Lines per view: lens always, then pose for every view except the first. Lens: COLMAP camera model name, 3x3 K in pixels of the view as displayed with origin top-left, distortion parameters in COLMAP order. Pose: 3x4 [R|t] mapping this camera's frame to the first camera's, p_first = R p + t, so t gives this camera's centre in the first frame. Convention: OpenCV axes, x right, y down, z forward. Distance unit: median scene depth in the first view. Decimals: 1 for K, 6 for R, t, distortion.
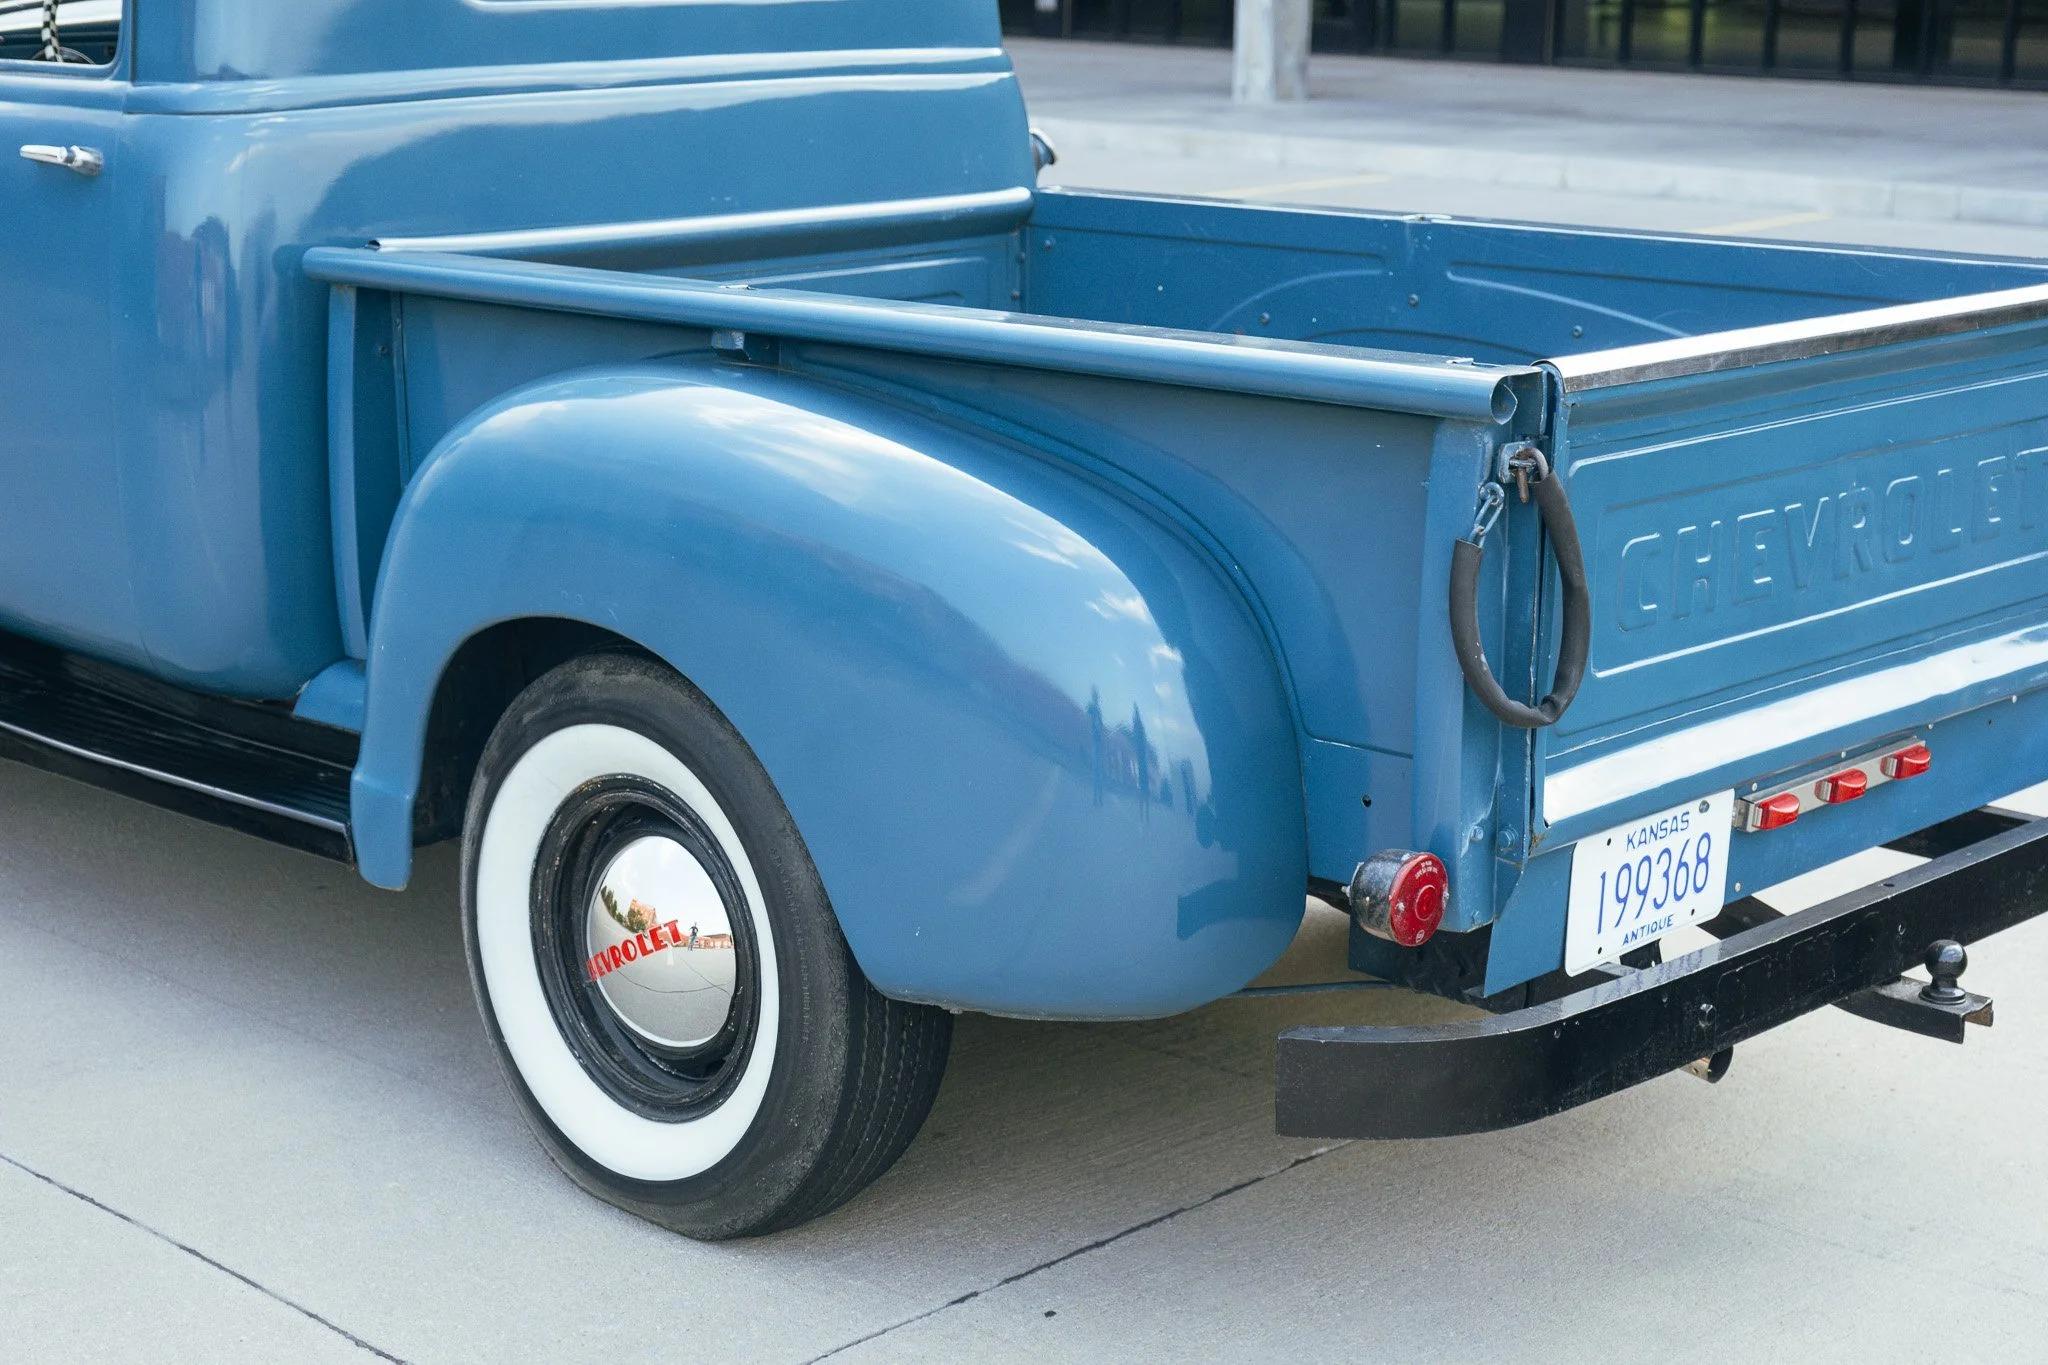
lens RADIAL K [[3243.4, 0, 1032.9], [0, 3243.4, 691.8], [0, 0, 1]] dist [0.006180, 0.000000]
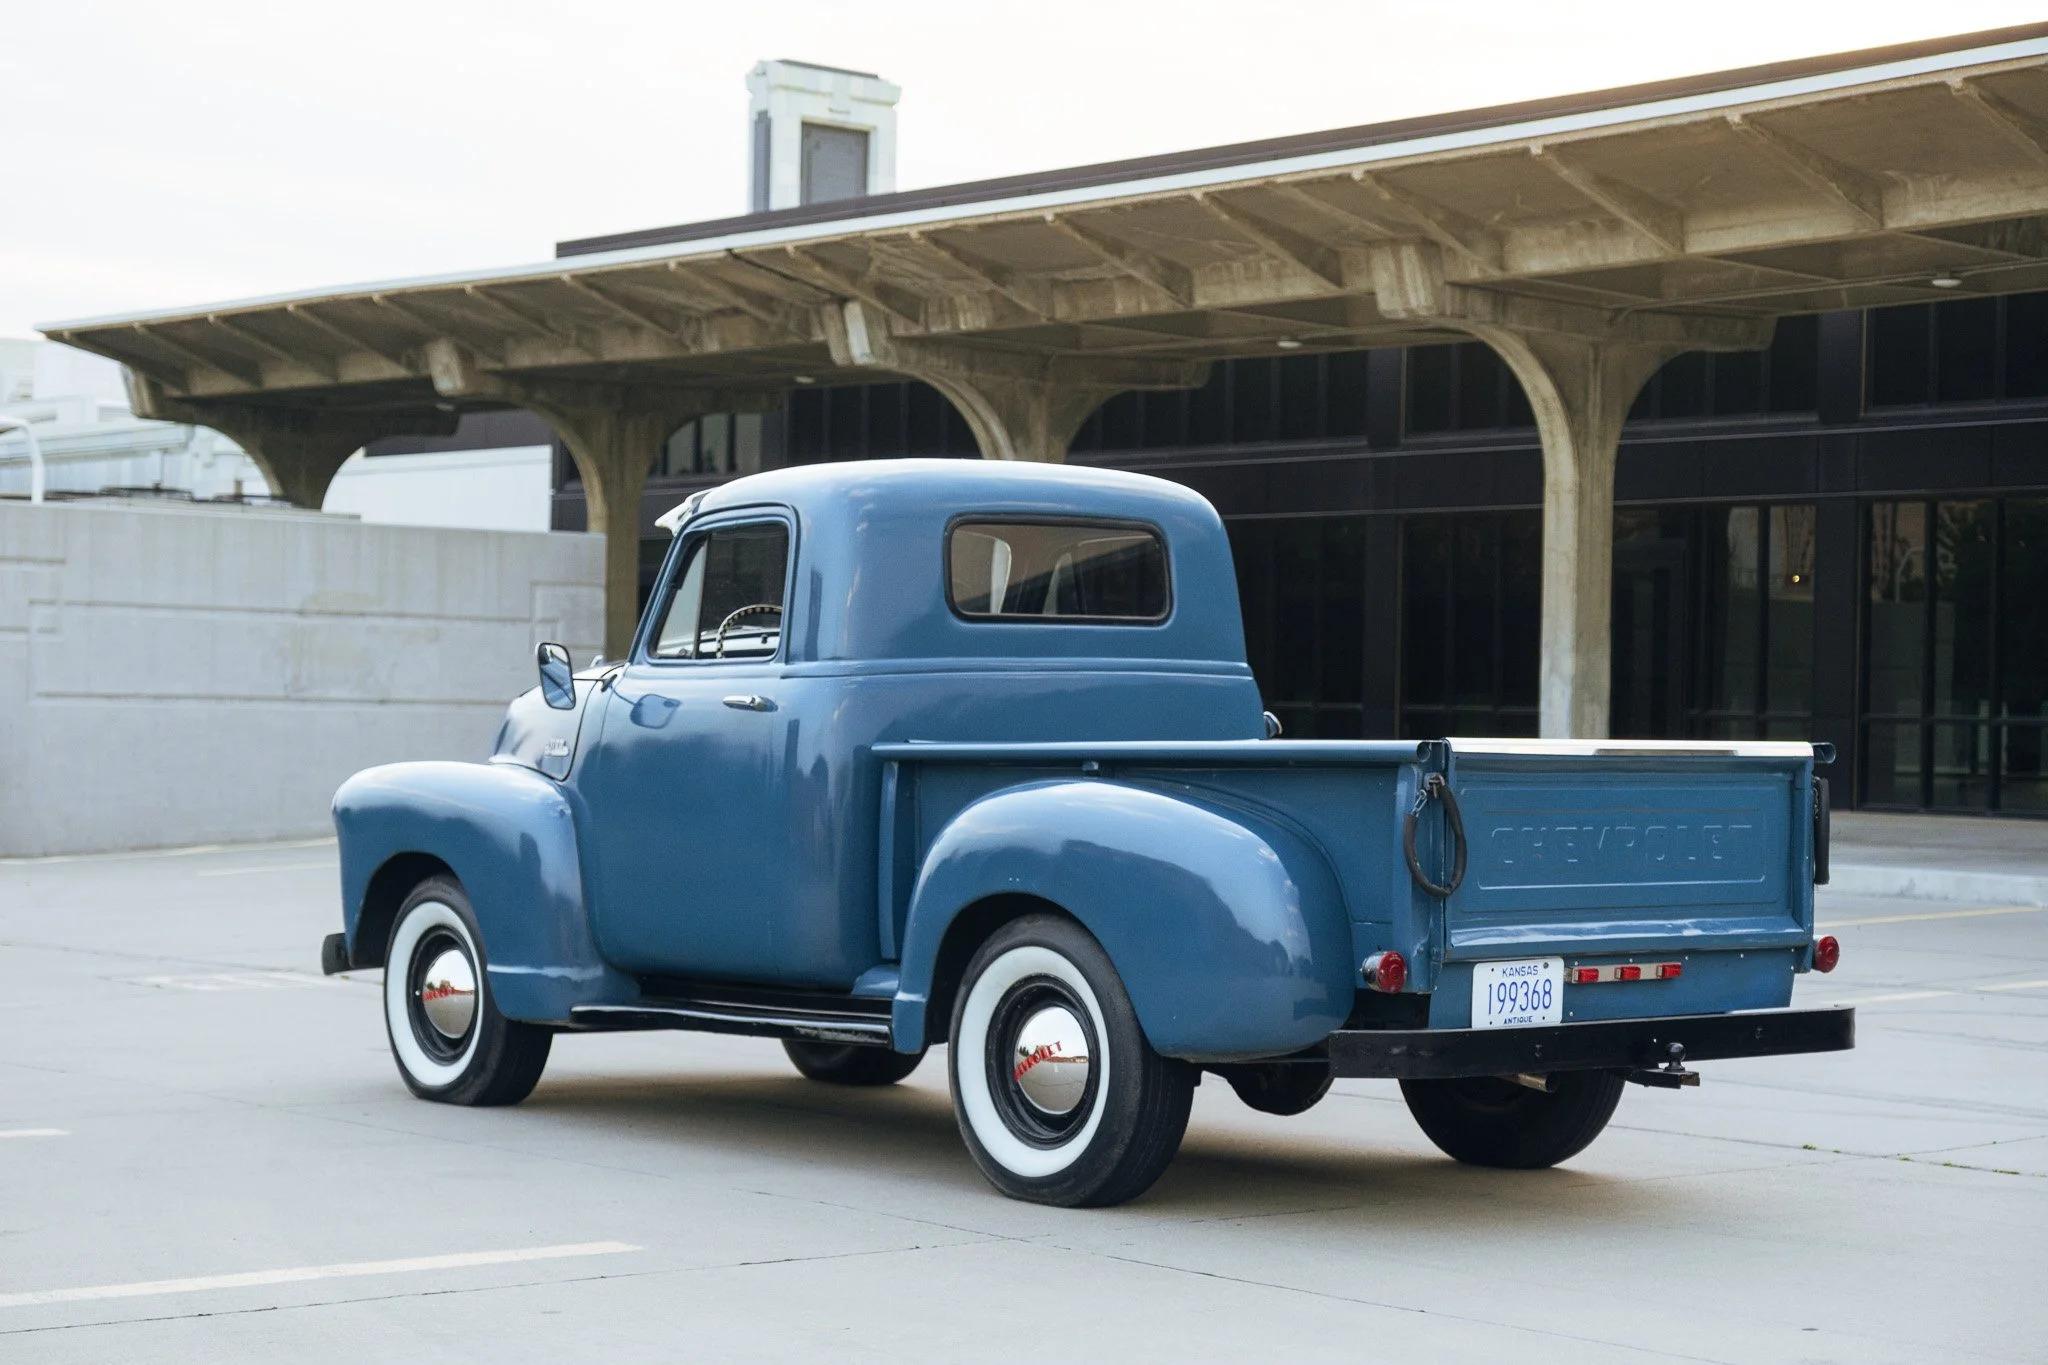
lens RADIAL K [[4097.1, 0, 1022.5], [0, 4097.1, 680.4], [0, 0, 1]] dist [-0.156616, 0.000000]
pose [[0.994620, -0.003038, -0.103546, 0.143872], [-0.022715, 0.968848, -0.246612, 0.522169], [0.101069, 0.247637, 0.963567, -1.656247]]
